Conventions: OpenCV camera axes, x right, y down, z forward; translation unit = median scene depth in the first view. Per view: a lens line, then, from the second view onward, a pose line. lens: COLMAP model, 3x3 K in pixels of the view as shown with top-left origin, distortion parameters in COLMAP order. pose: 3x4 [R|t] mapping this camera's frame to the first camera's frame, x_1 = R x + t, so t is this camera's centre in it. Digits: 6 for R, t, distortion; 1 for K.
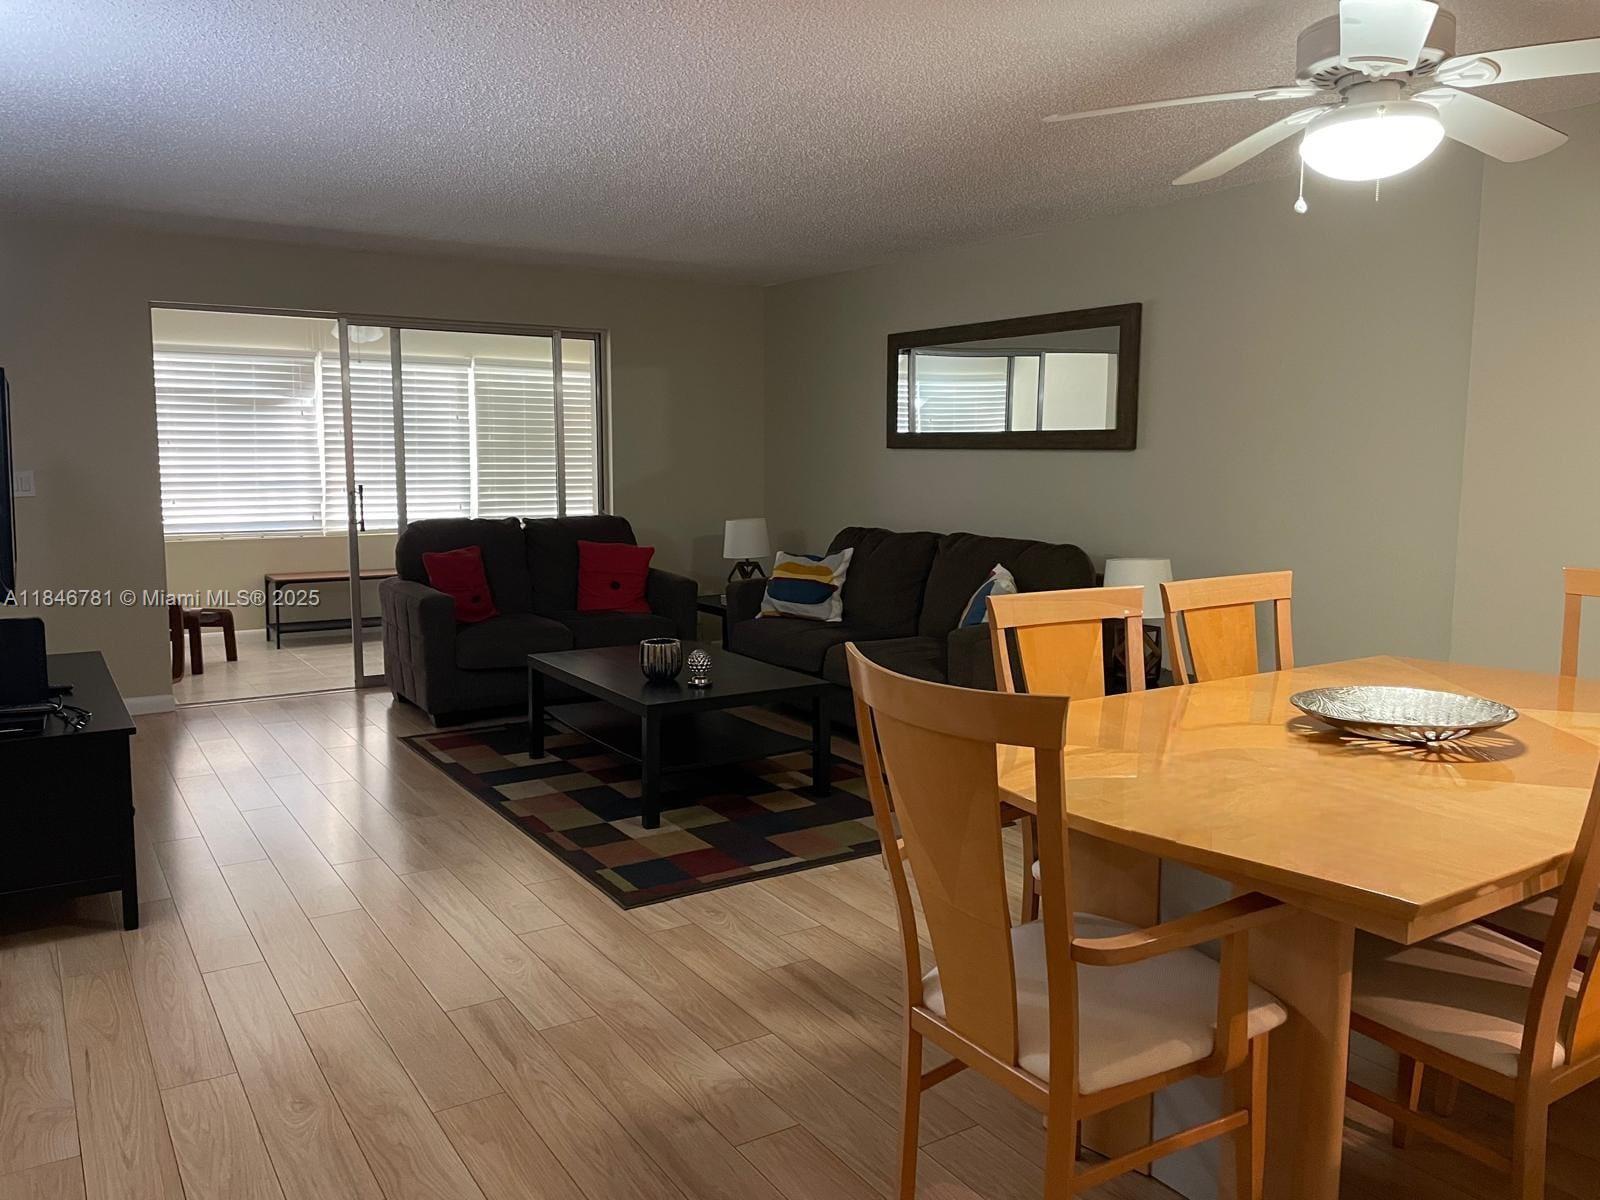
lens RADIAL K [[1207.6, 0, 781.9], [0, 1207.6, 592.3], [0, 0, 1]] dist [0.112410, -0.134467]
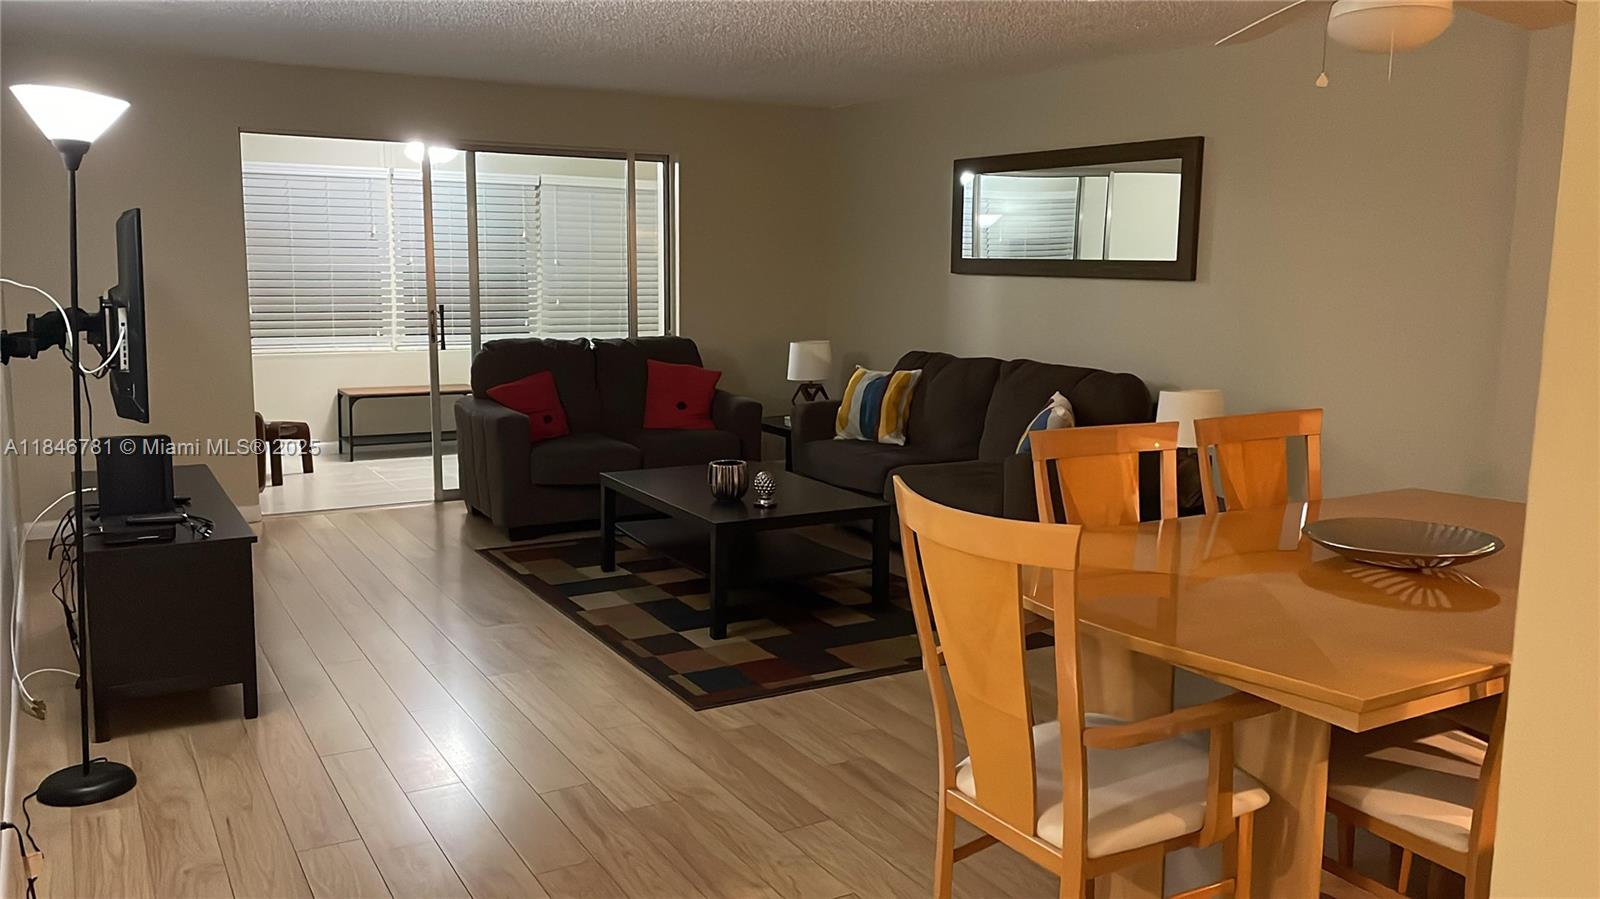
lens RADIAL K [[1266.6, 0, 800.0], [0, 1266.6, 449.5], [0, 0, 1]] dist [0.146655, -0.249592]
pose [[0.999276, 0.014462, -0.035197, 0.000610], [-0.013233, 0.999302, 0.034927, -0.010982], [0.035678, -0.034436, 0.998770, -0.099916]]
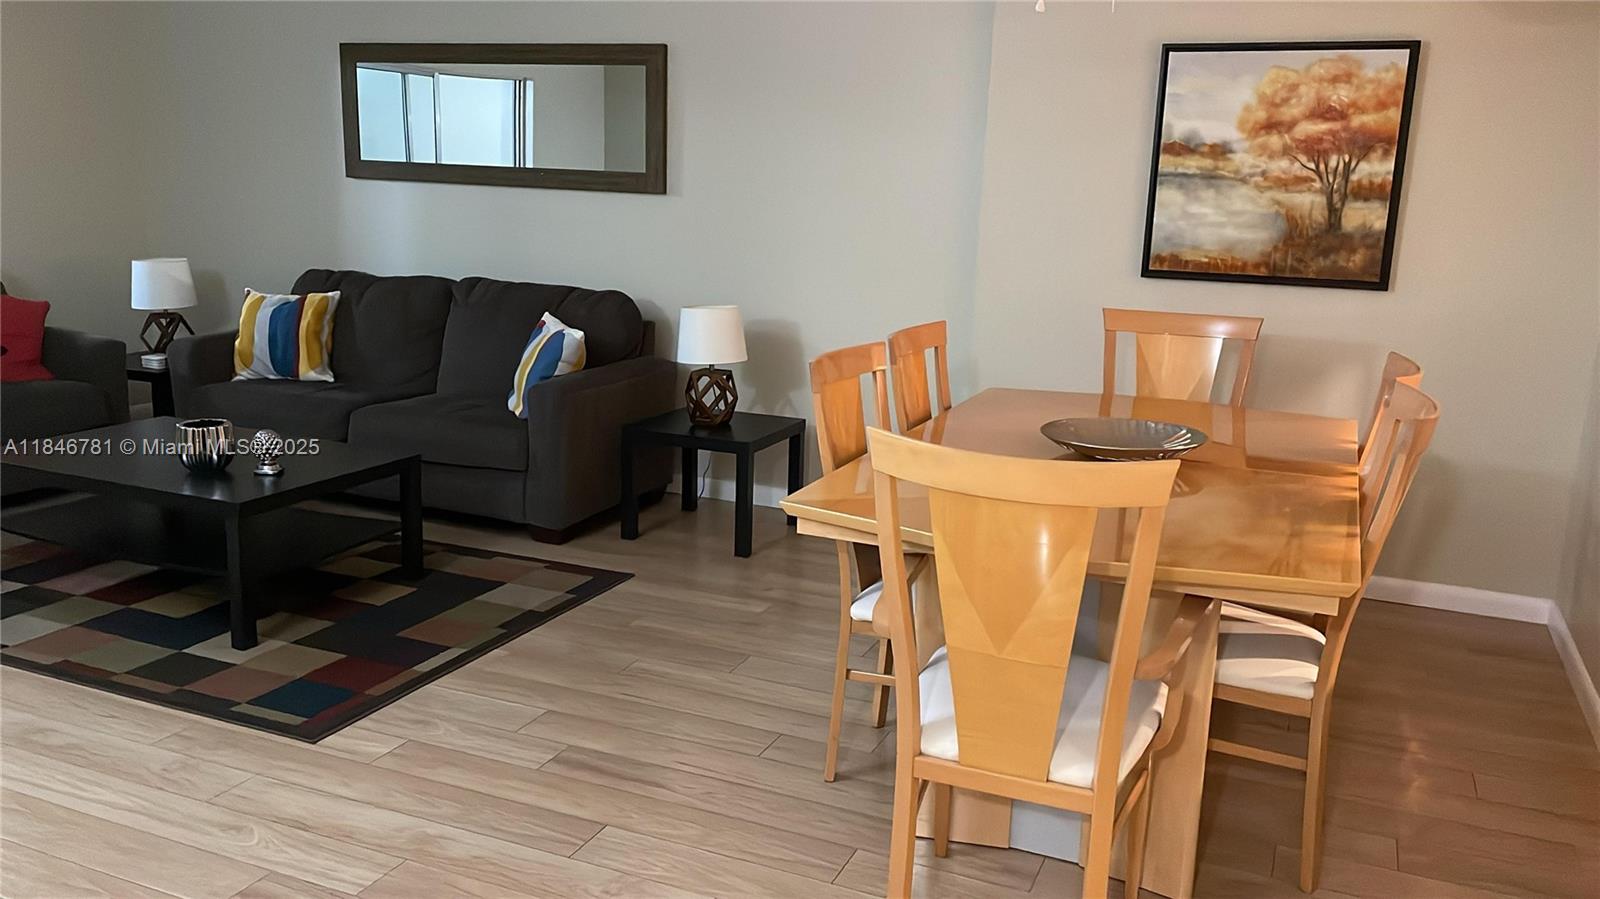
lens RADIAL K [[1266.6, 0, 800.0], [0, 1266.6, 449.5], [0, 0, 1]] dist [0.146655, -0.249592]
pose [[0.825582, -0.096922, 0.555896, -0.263404], [0.037903, 0.992439, 0.116744, -0.030258], [-0.563008, -0.075311, 0.823013, 0.060442]]
